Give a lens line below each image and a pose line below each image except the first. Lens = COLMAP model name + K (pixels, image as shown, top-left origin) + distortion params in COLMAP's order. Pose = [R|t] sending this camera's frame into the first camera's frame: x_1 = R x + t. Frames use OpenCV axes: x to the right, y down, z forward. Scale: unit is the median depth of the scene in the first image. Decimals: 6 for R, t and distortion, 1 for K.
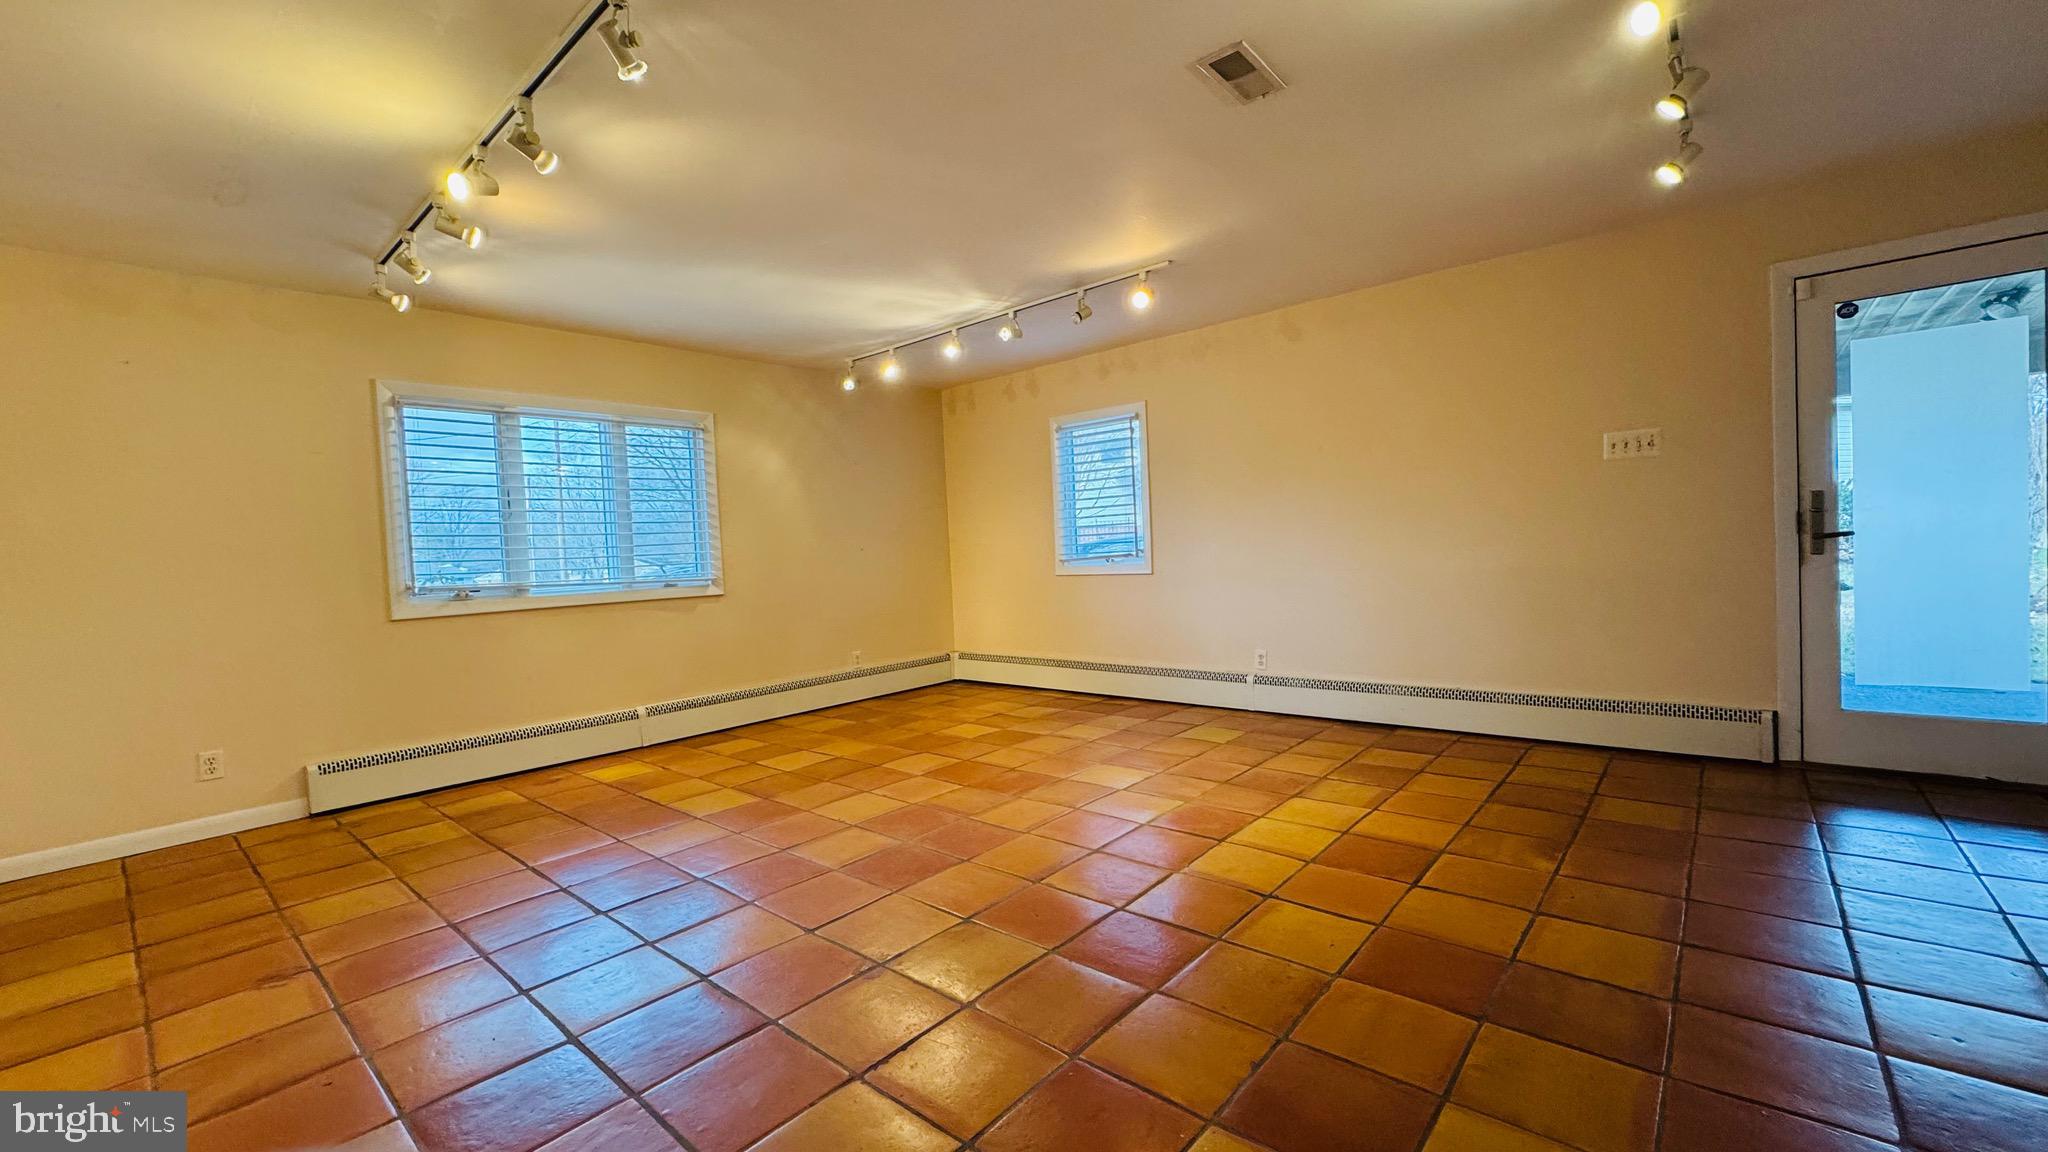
lens RADIAL K [[819.4, 0, 1024.0], [0, 819.4, 576.0], [0, 0, 1]] dist [0.000103, -0.000086]
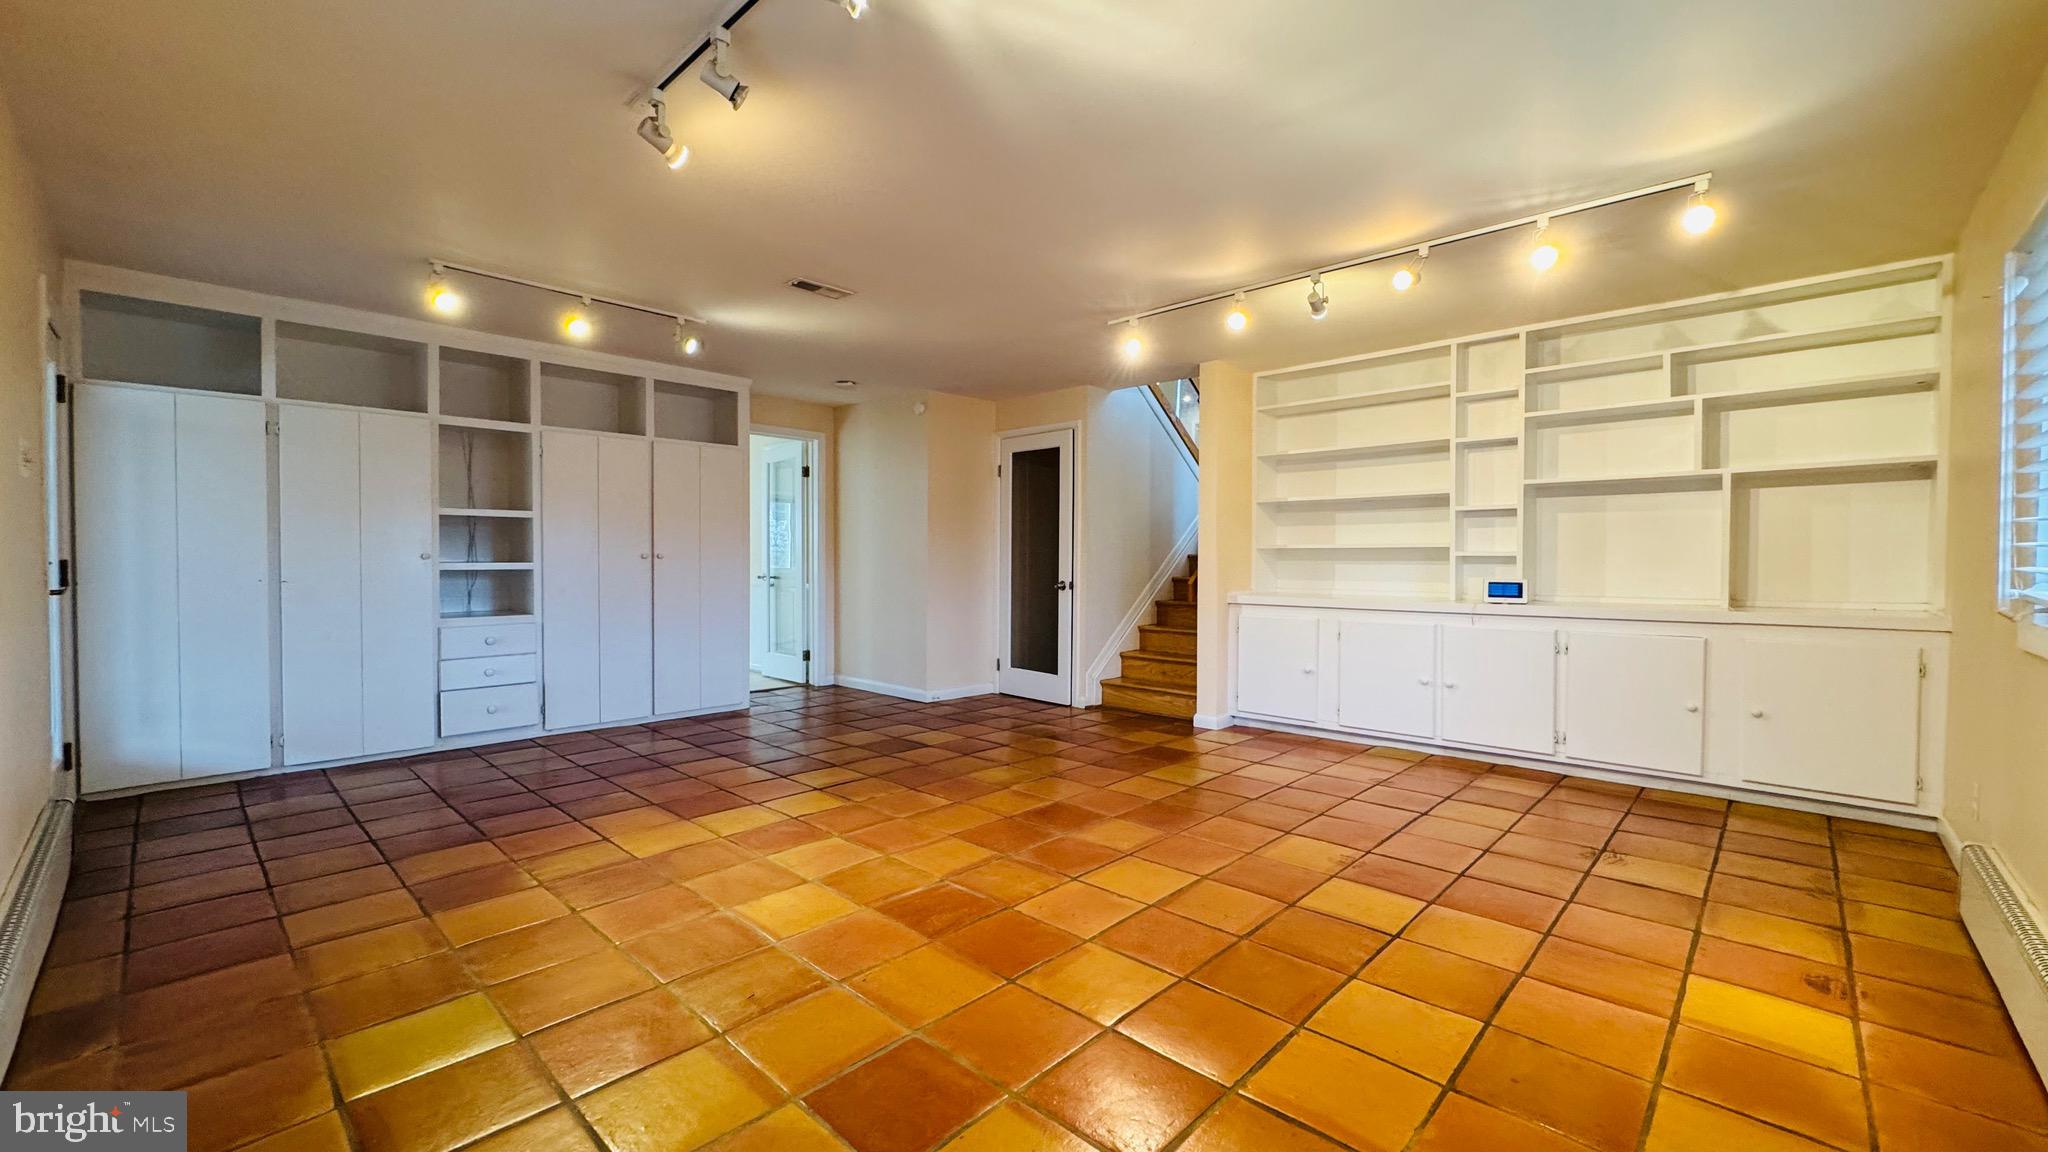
lens RADIAL K [[819.4, 0, 1024.0], [0, 819.4, 576.0], [0, 0, 1]] dist [0.000103, -0.000086]
pose [[-0.998279, 0.043612, 0.039210, -0.123920], [0.045690, 0.997508, 0.053755, -0.060830], [-0.036768, 0.055454, -0.997784, 1.704365]]
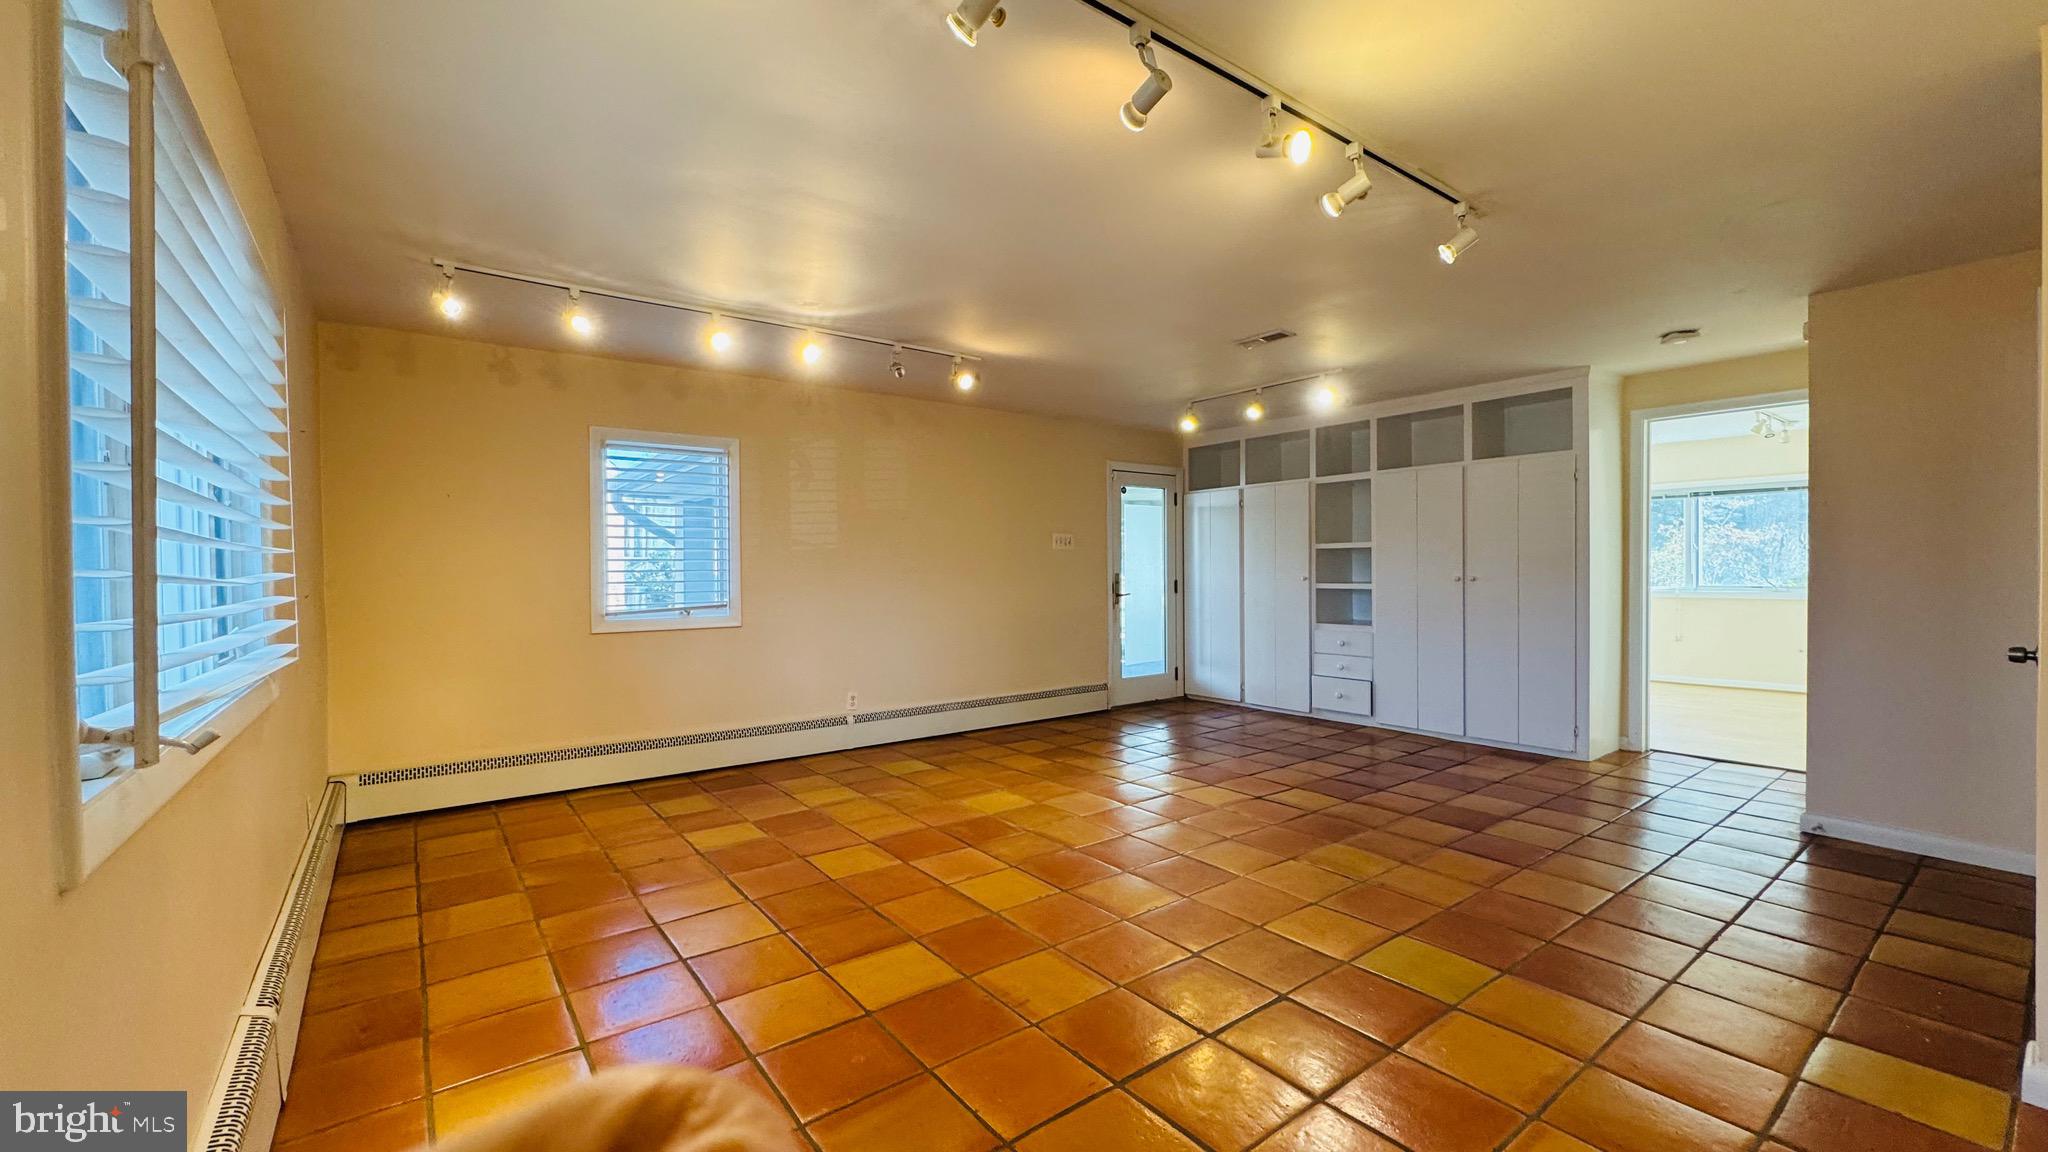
lens RADIAL K [[819.4, 0, 1024.0], [0, 819.4, 576.0], [0, 0, 1]] dist [0.000103, -0.000086]
pose [[0.200656, 0.036889, 0.978967, -1.017702], [0.031302, 0.998539, -0.044043, -0.012963], [-0.979162, 0.039481, 0.199208, 0.751039]]
